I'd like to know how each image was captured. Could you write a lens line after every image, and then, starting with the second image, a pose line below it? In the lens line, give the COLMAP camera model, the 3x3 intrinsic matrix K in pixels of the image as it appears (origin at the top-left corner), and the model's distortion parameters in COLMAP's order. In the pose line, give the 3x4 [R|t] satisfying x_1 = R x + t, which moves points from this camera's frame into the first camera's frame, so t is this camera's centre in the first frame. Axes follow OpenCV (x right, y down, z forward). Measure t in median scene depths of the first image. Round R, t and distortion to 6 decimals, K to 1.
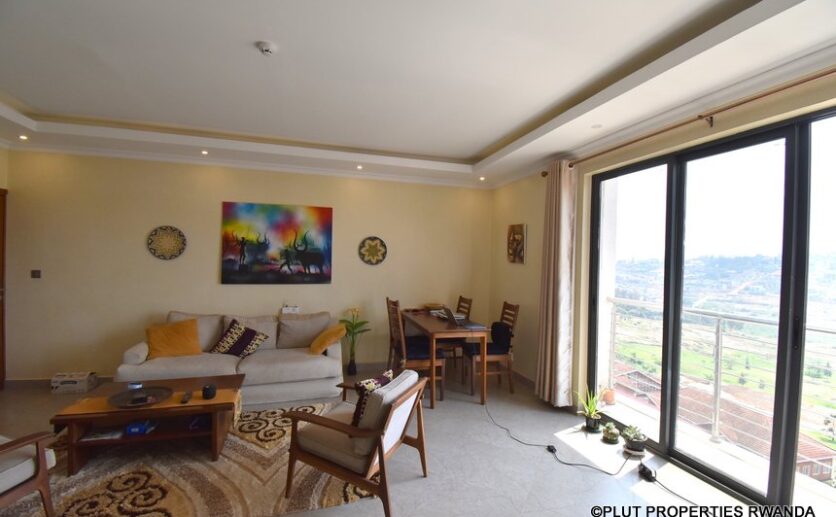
lens RADIAL K [[367.9, 0, 417.8], [0, 367.9, 262.7], [0, 0, 1]] dist [-0.004645, -0.002452]
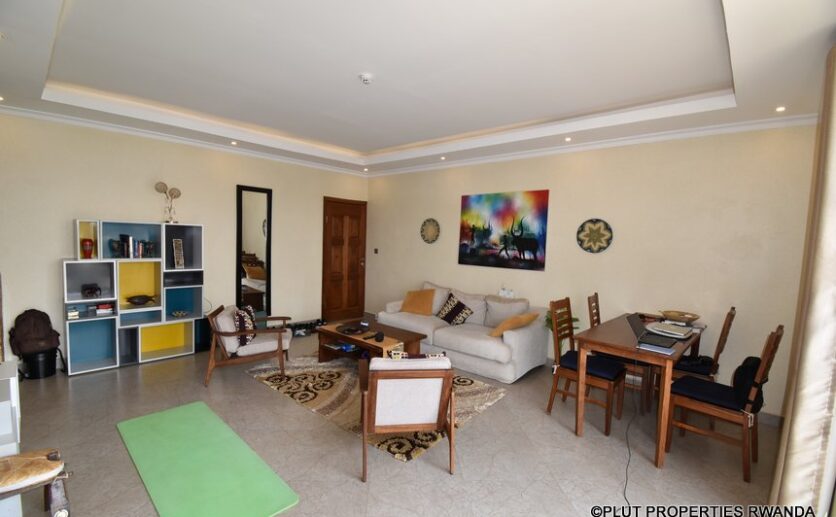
lens RADIAL K [[367.9, 0, 418.2], [0, 367.9, 262.0], [0, 0, 1]] dist [-0.004645, -0.002452]
pose [[0.524585, 0.050790, -0.849842, 0.411146], [-0.028487, 0.998707, 0.042103, 0.003420], [0.850882, 0.002122, 0.525353, 0.239494]]
